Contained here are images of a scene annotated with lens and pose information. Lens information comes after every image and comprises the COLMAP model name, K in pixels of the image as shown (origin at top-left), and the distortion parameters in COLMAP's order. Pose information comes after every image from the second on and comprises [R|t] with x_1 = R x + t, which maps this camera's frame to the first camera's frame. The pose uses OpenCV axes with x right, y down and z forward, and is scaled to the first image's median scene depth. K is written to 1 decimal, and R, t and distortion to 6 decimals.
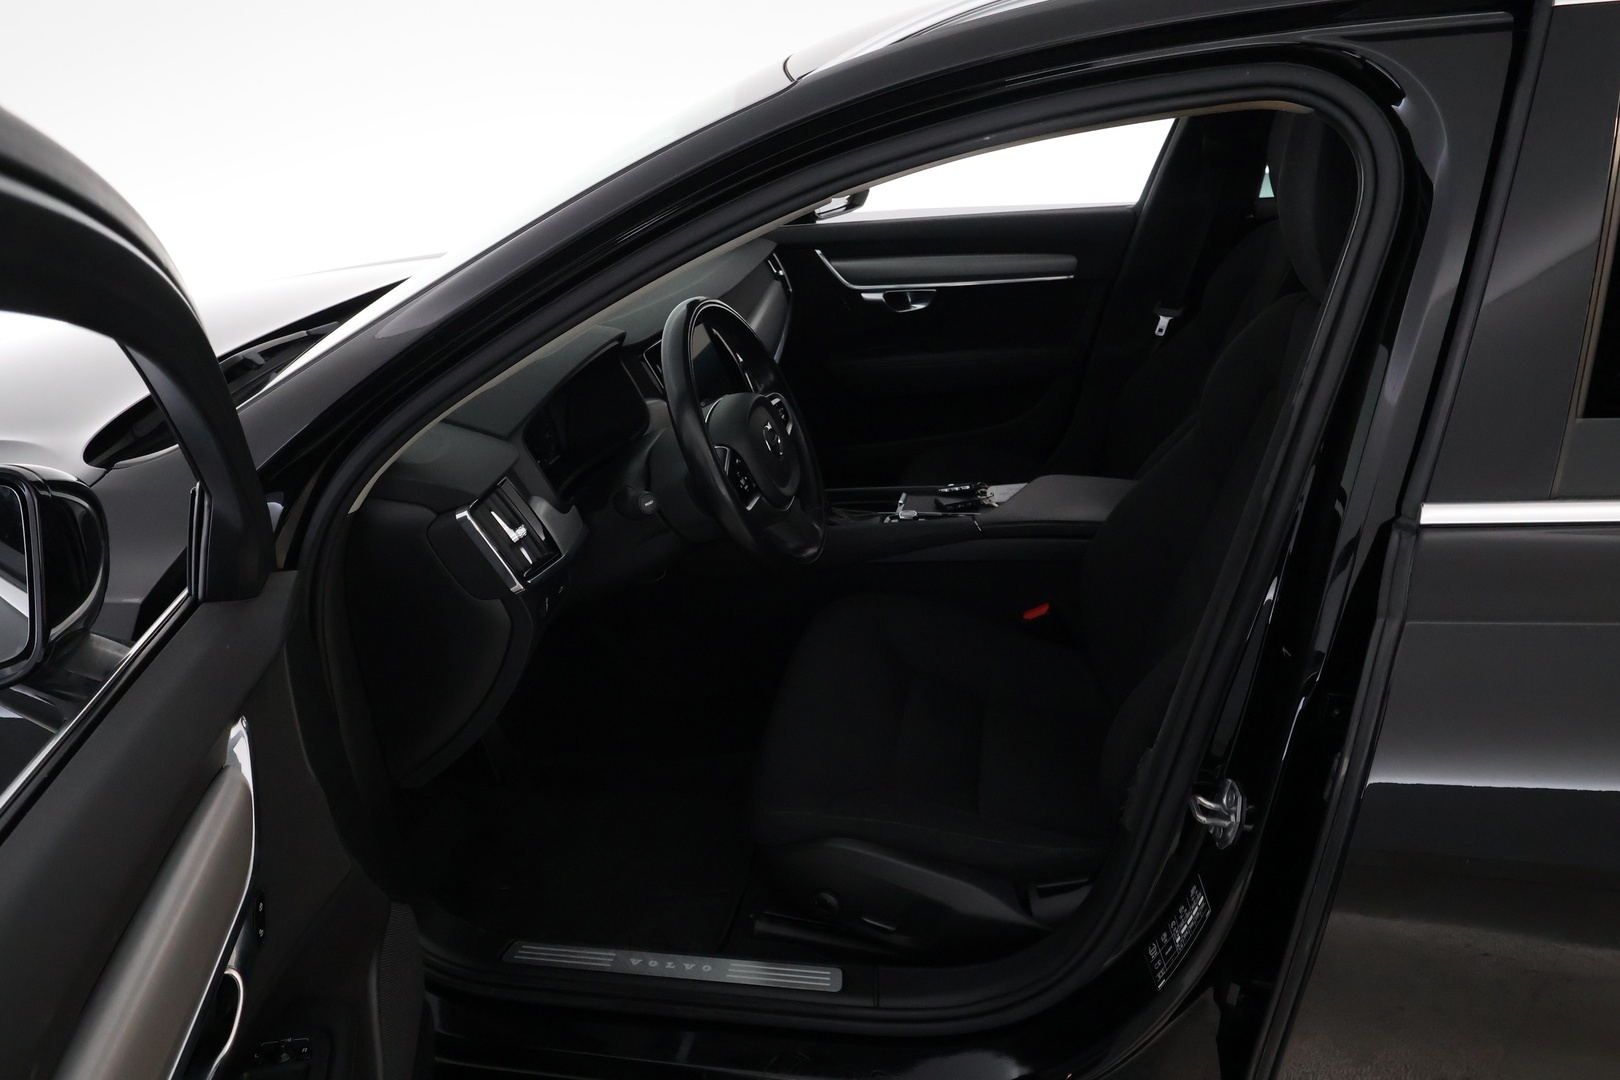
lens RADIAL K [[1133.4, 0, 814.1], [0, 1133.4, 534.4], [0, 0, 1]] dist [-0.001418, 0.004851]
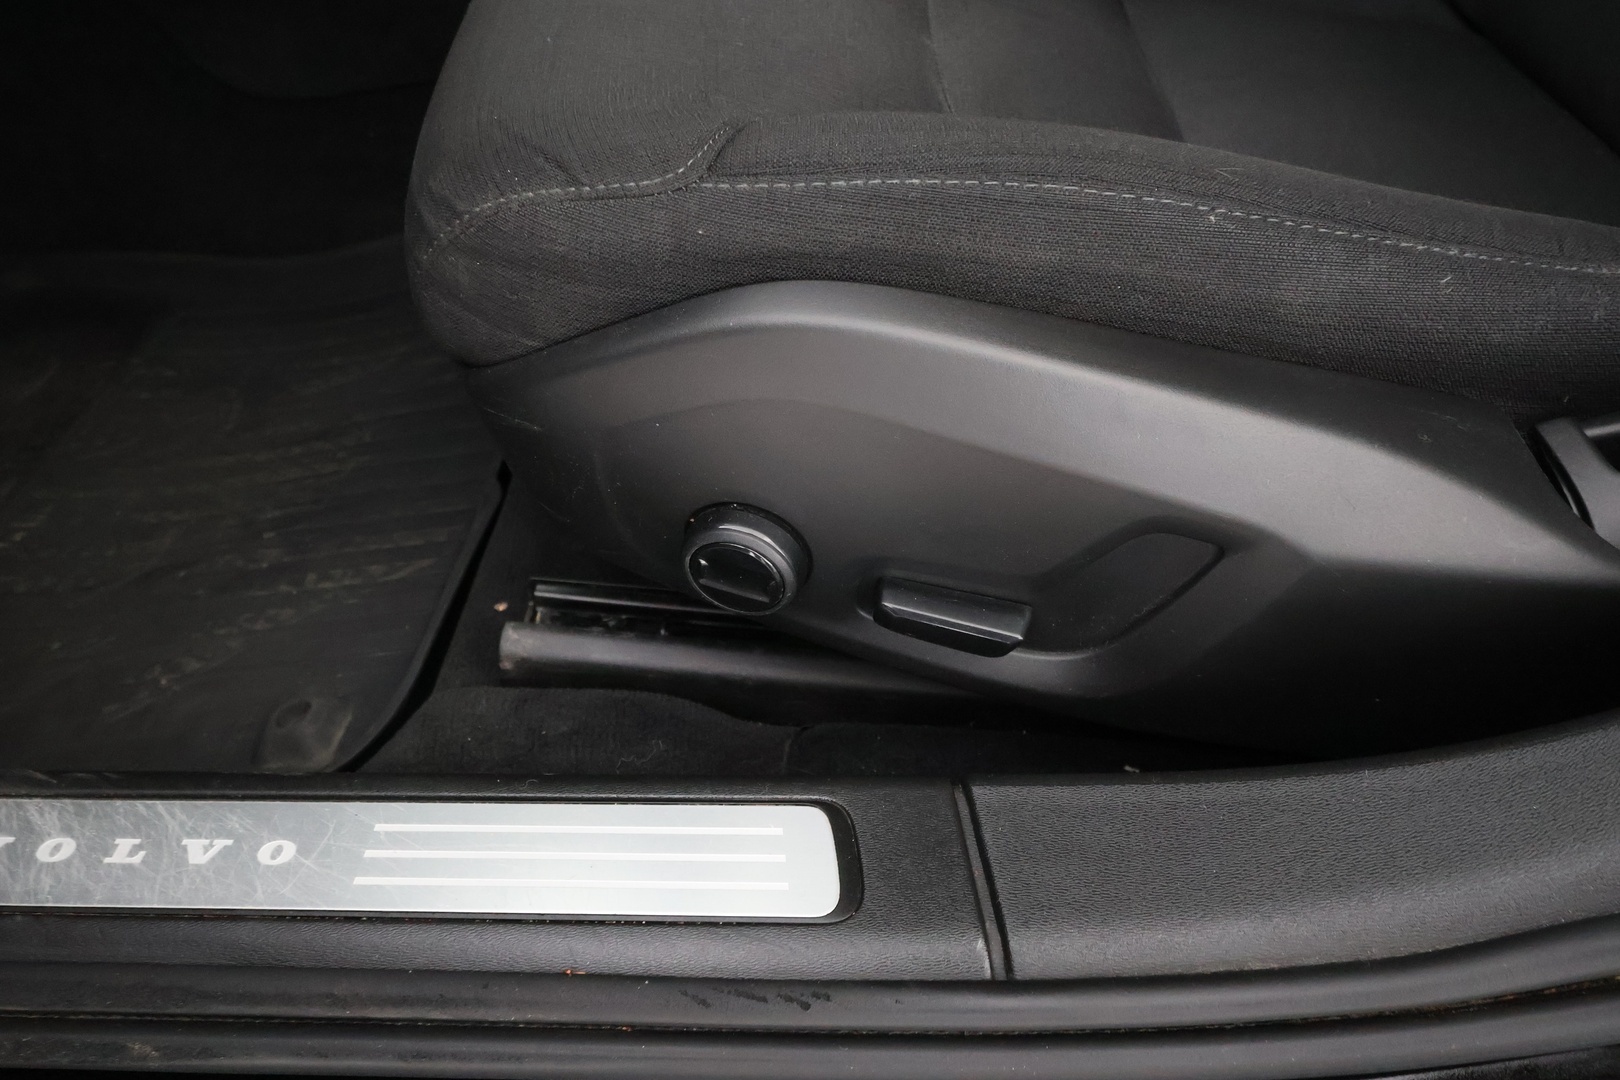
lens RADIAL K [[1133.4, 0, 814.1], [0, 1133.4, 534.4], [0, 0, 1]] dist [-0.001418, 0.004851]
pose [[0.991056, -0.079171, 0.107424, -0.000676], [0.041129, 0.947025, 0.318515, 0.243355], [-0.126950, -0.311248, 0.941811, 0.771856]]
